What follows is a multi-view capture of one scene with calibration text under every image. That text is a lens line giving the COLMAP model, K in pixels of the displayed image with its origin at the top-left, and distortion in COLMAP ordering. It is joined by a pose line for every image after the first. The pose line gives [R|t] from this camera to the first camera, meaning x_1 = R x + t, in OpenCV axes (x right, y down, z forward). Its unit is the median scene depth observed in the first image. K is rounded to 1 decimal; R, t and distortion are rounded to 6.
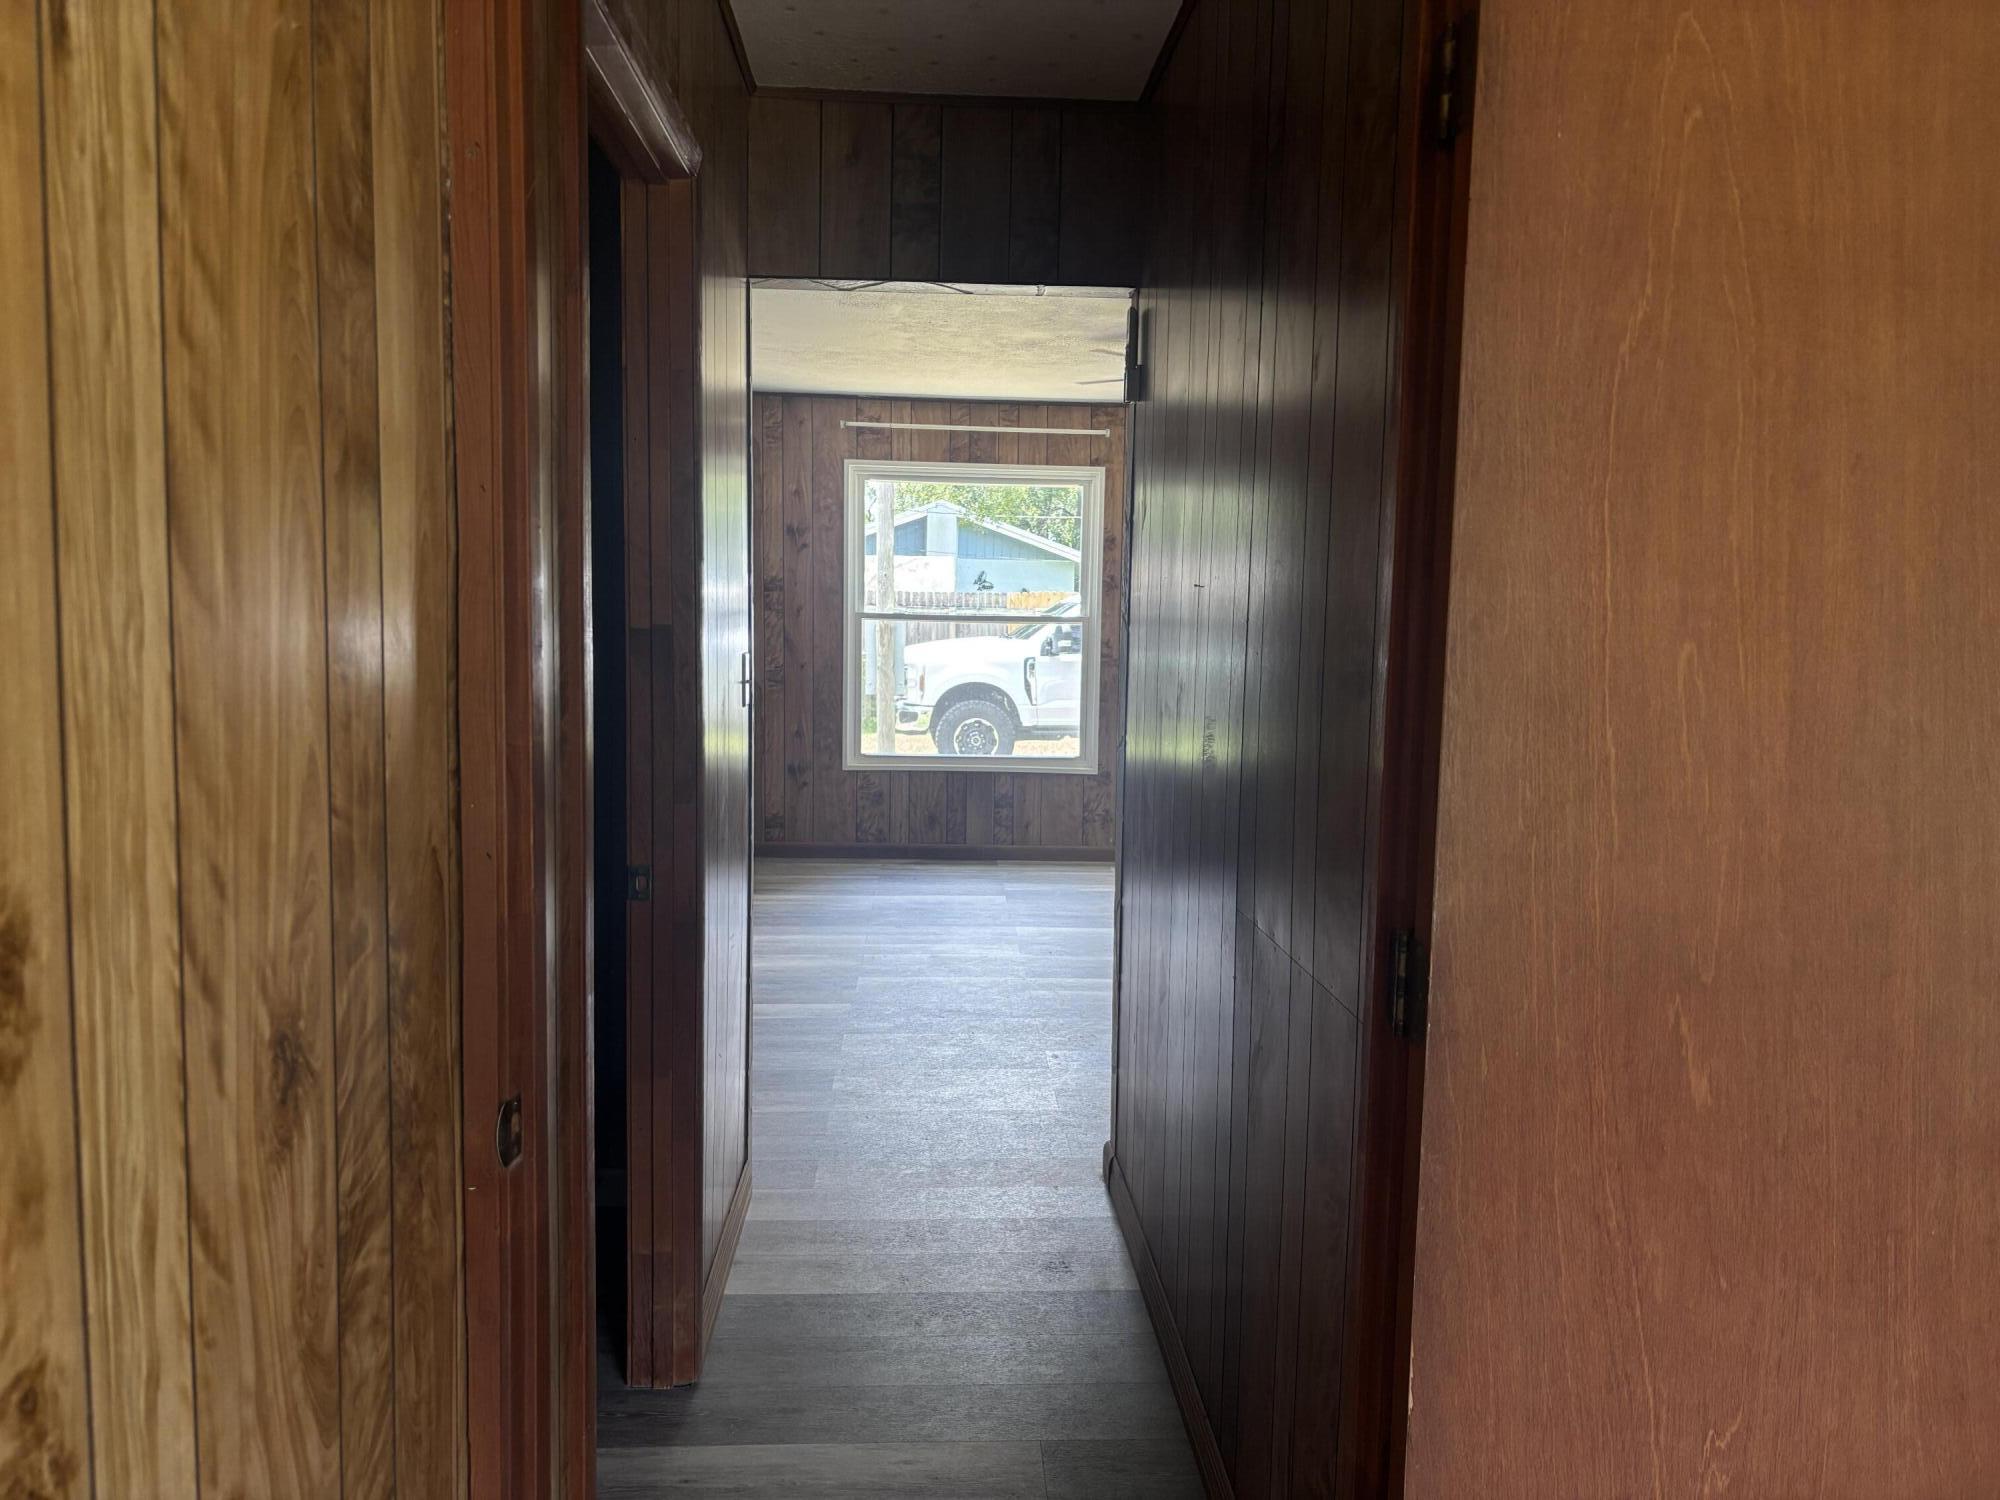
lens RADIAL K [[1520.7, 0, 1015.5], [0, 1520.7, 769.8], [0, 0, 1]] dist [0.024010, -0.017068]
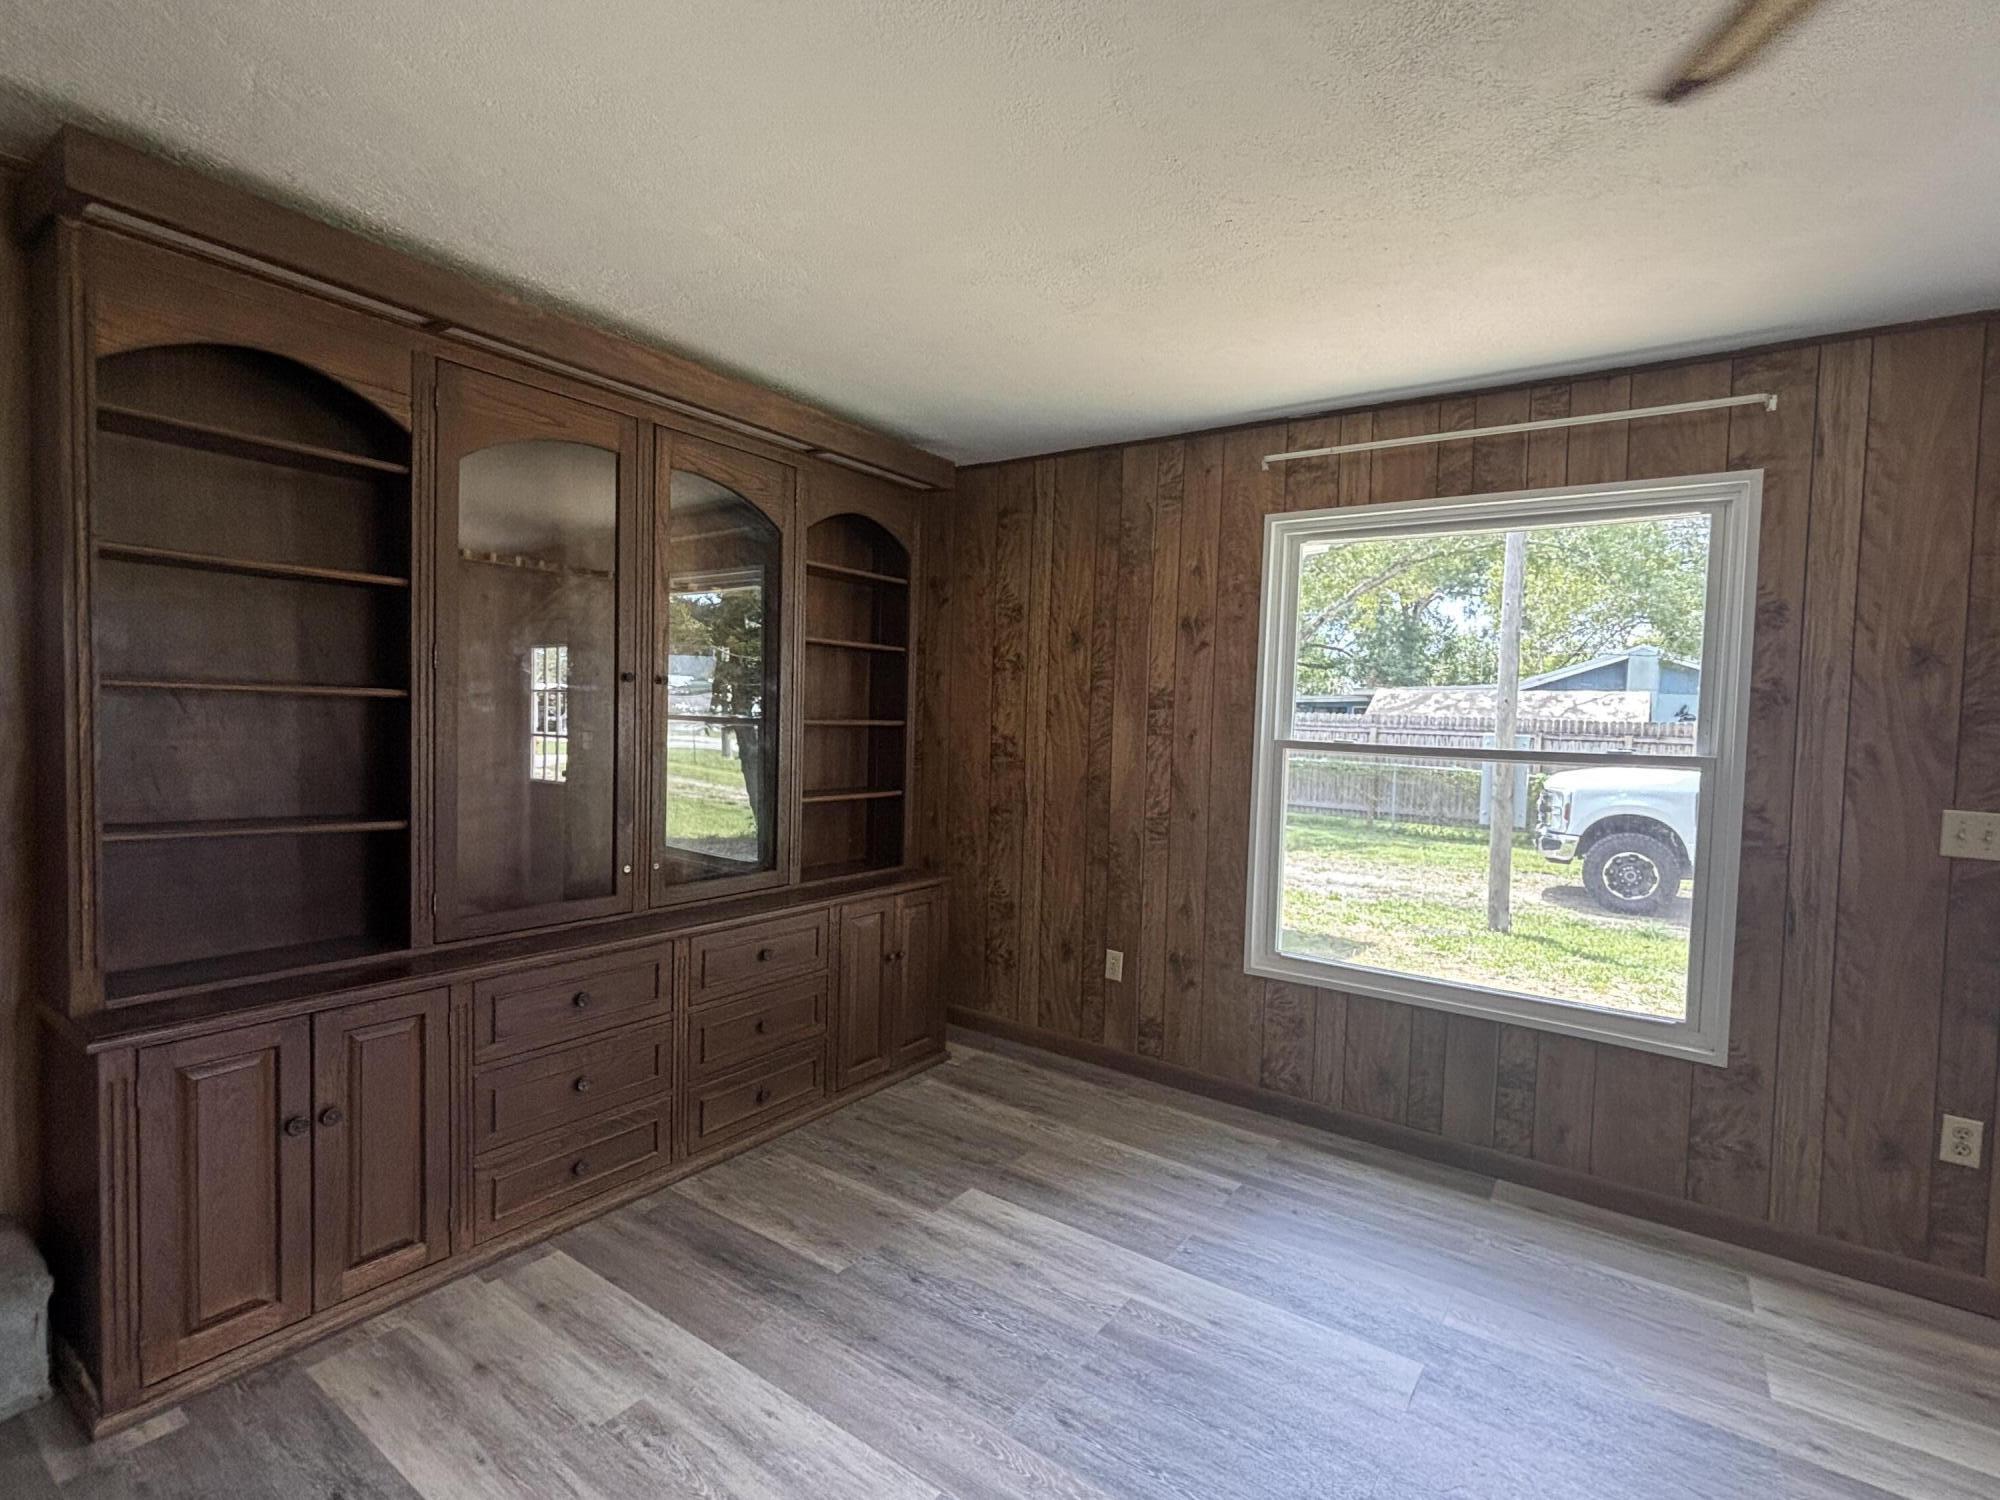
lens RADIAL K [[935.3, 0, 1006.8], [0, 935.3, 752.5], [0, 0, 1]] dist [0.002254, -0.000631]
pose [[0.785528, 0.030105, -0.618093, 0.055754], [-0.081557, 0.995140, -0.055180, -0.065499], [0.613428, 0.093755, 0.784166, 0.602525]]
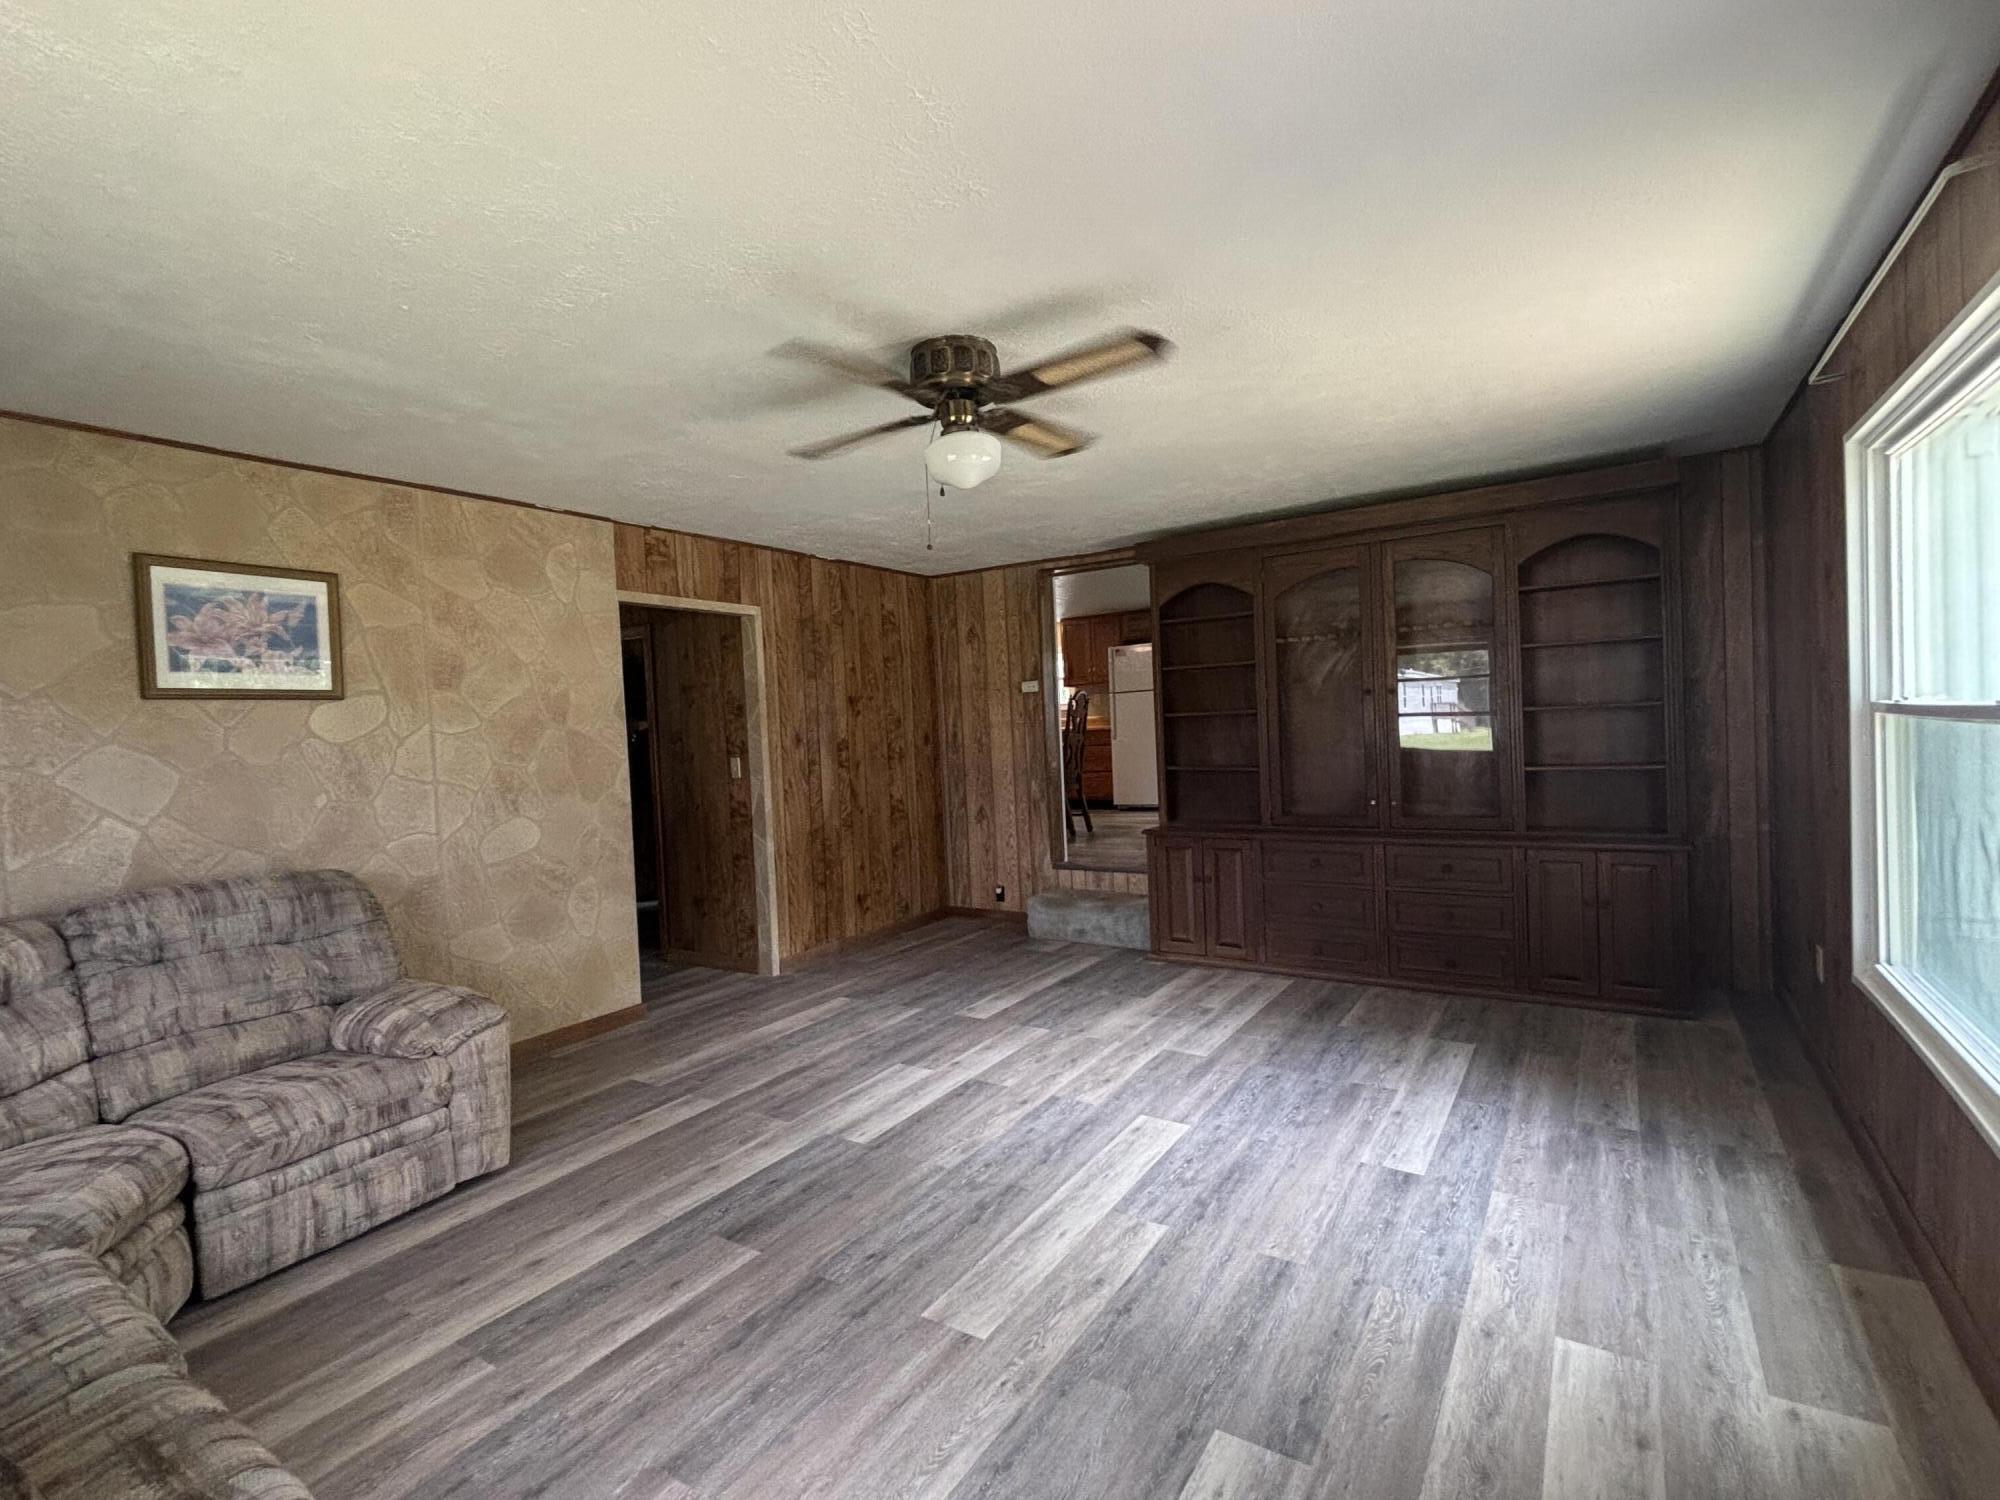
lens RADIAL K [[935.3, 0, 1012.7], [0, 935.3, 748.3], [0, 0, 1]] dist [0.002254, -0.000631]
pose [[-0.584531, 0.027883, -0.810892, 0.345016], [-0.050828, 0.996188, 0.070893, -0.094637], [0.809777, 0.082655, -0.580886, 0.941013]]
